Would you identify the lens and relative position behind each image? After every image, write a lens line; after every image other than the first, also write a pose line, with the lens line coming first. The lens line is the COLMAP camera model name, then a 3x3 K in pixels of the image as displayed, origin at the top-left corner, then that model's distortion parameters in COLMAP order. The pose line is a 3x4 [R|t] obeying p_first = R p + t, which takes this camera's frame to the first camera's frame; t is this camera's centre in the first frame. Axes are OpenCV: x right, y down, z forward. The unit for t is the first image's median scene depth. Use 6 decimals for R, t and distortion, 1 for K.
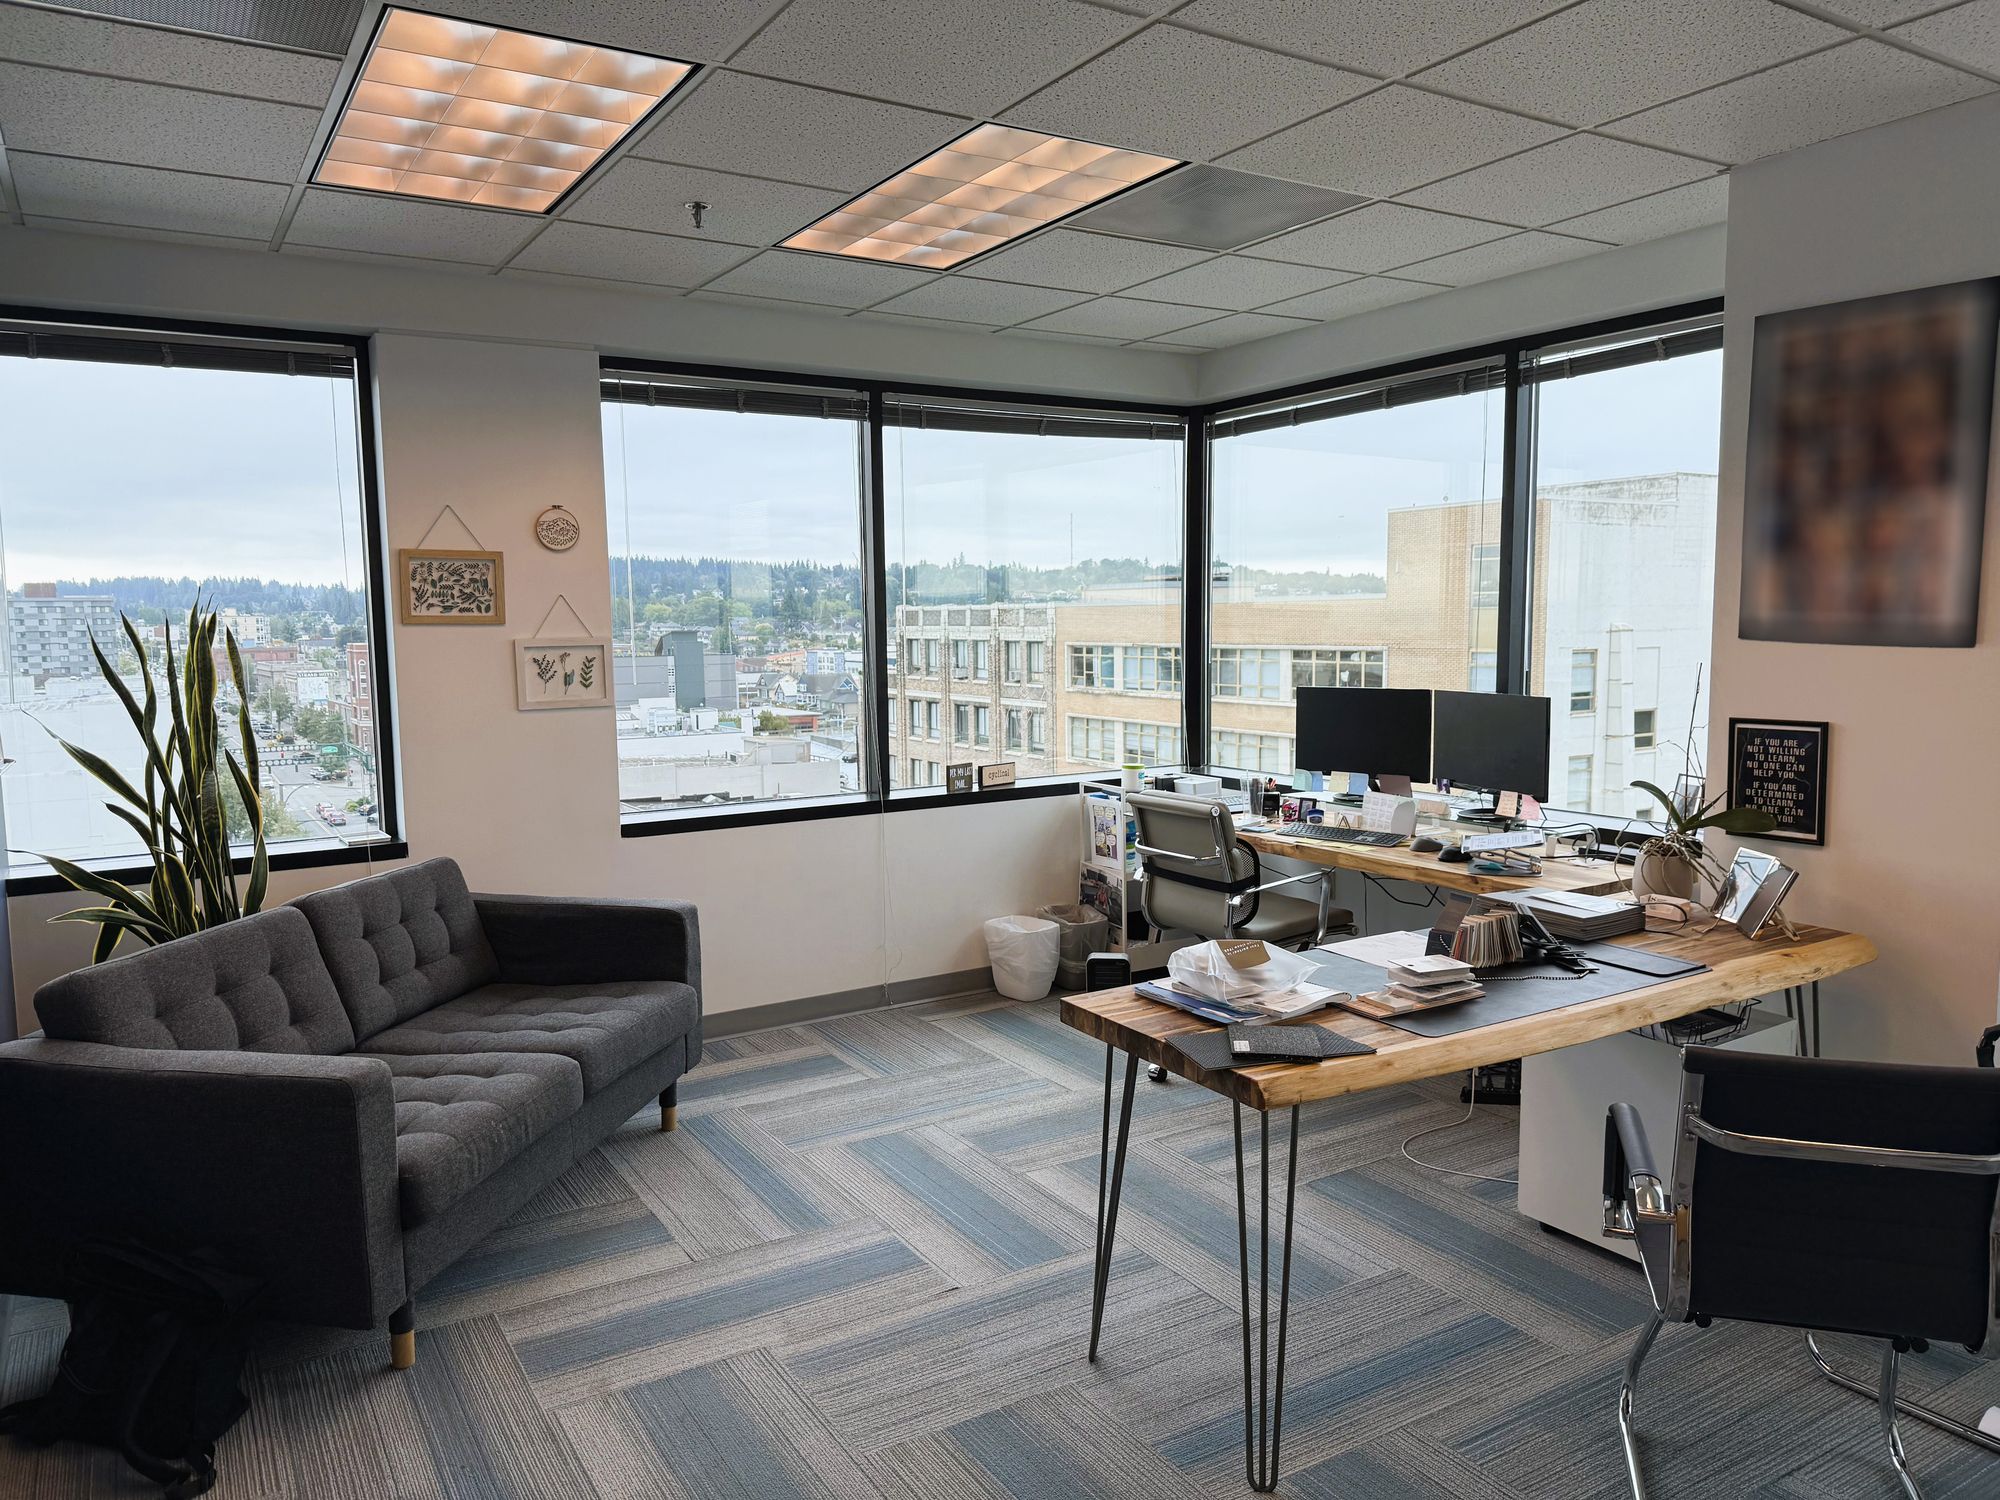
lens RADIAL K [[1410.7, 0, 997.8], [0, 1410.7, 751.1], [0, 0, 1]] dist [-0.040771, -0.004360]
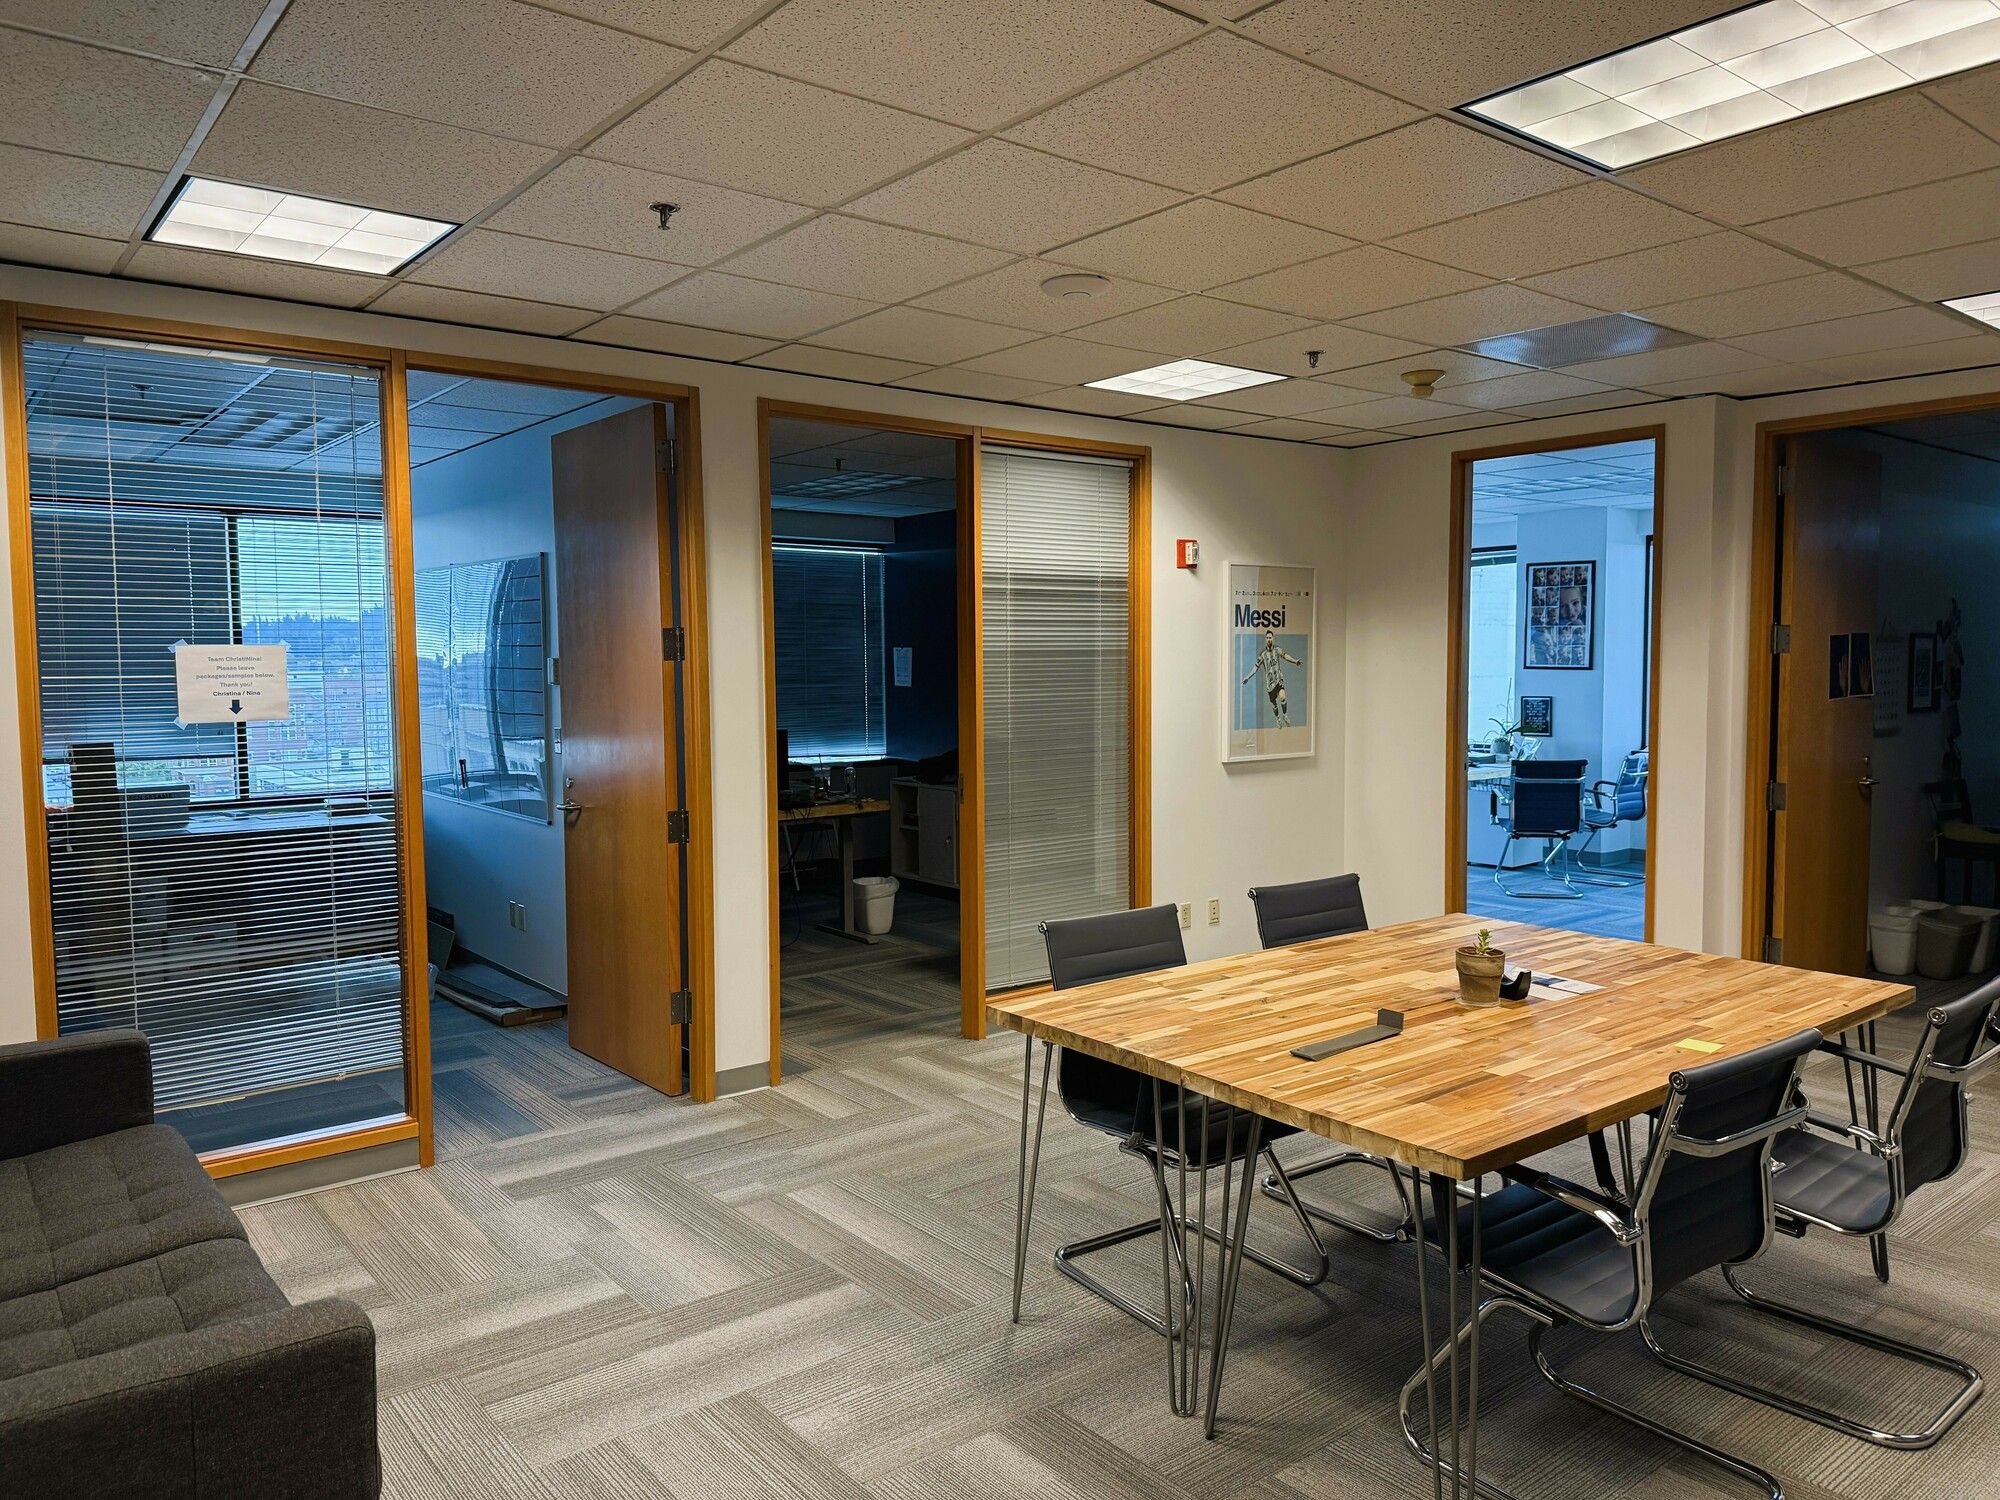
lens RADIAL K [[1410.7, 0, 1003.8], [0, 1410.7, 754.9], [0, 0, 1]] dist [-0.040771, -0.004360]
pose [[0.993610, -0.009341, 0.112485, -0.903666], [0.014191, 0.999000, -0.042391, 0.211091], [-0.111976, 0.043716, 0.992749, -1.829695]]
